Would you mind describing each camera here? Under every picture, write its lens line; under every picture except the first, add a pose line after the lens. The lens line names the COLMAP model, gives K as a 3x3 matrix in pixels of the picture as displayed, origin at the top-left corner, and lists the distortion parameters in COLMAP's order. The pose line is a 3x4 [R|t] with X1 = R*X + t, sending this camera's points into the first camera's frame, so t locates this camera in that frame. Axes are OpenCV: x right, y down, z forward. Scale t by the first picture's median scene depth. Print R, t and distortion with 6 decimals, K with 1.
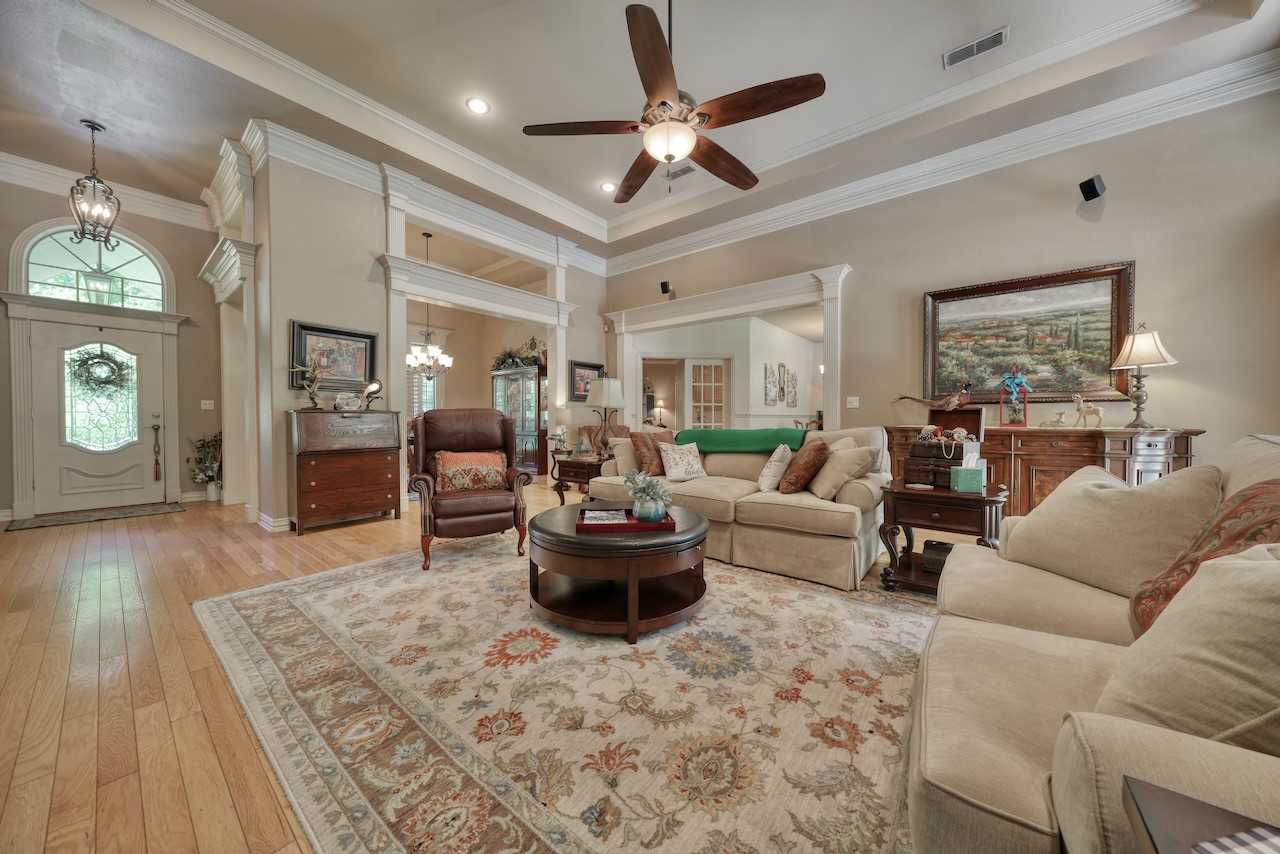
lens RADIAL K [[432.2, 0, 642.2], [0, 432.2, 423.4], [0, 0, 1]] dist [-0.003771, 0.000465]
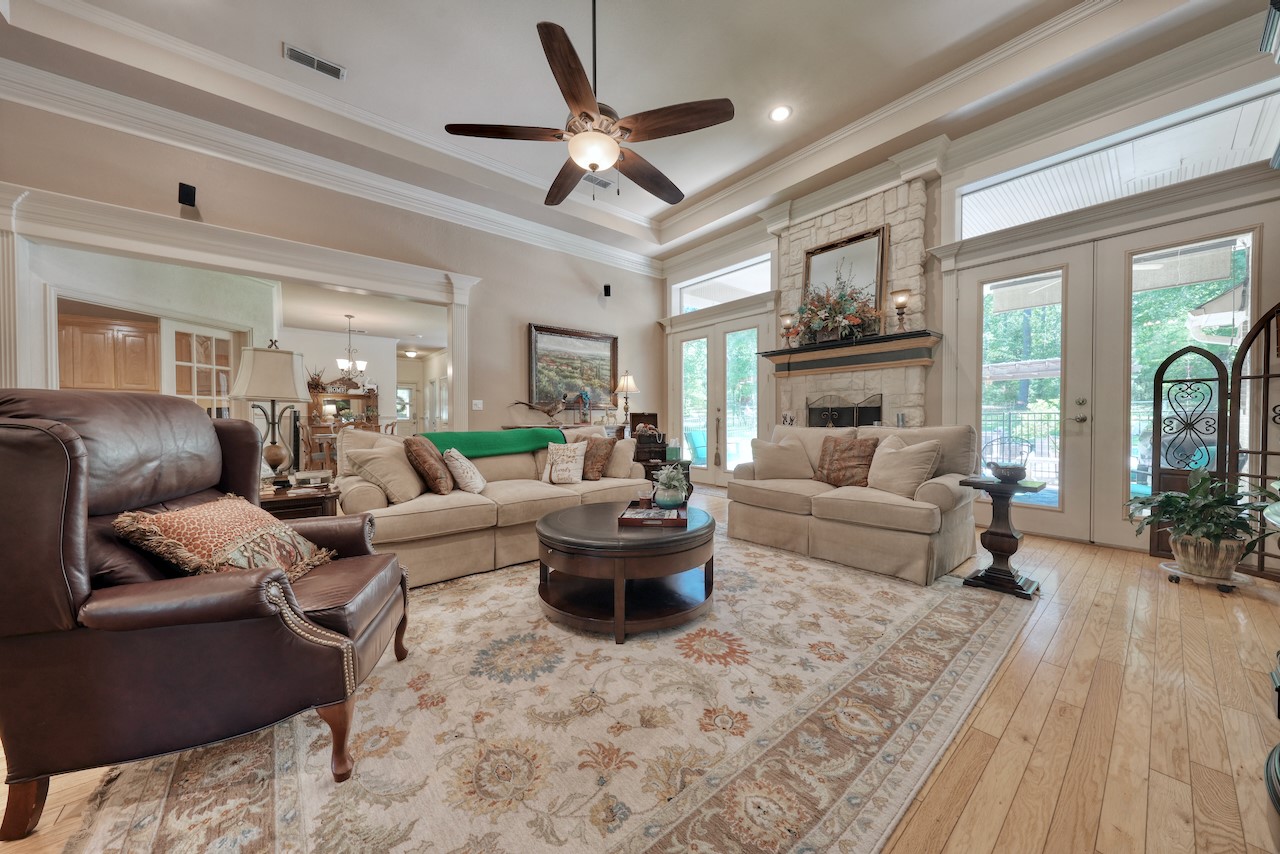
lens RADIAL K [[432.2, 0, 642.2], [0, 432.2, 423.4], [0, 0, 1]] dist [-0.003771, 0.000465]
pose [[0.203692, -0.007720, 0.979005, -1.354624], [0.012706, 0.999906, 0.005241, -0.006713], [-0.978953, 0.011372, 0.203771, 0.999042]]
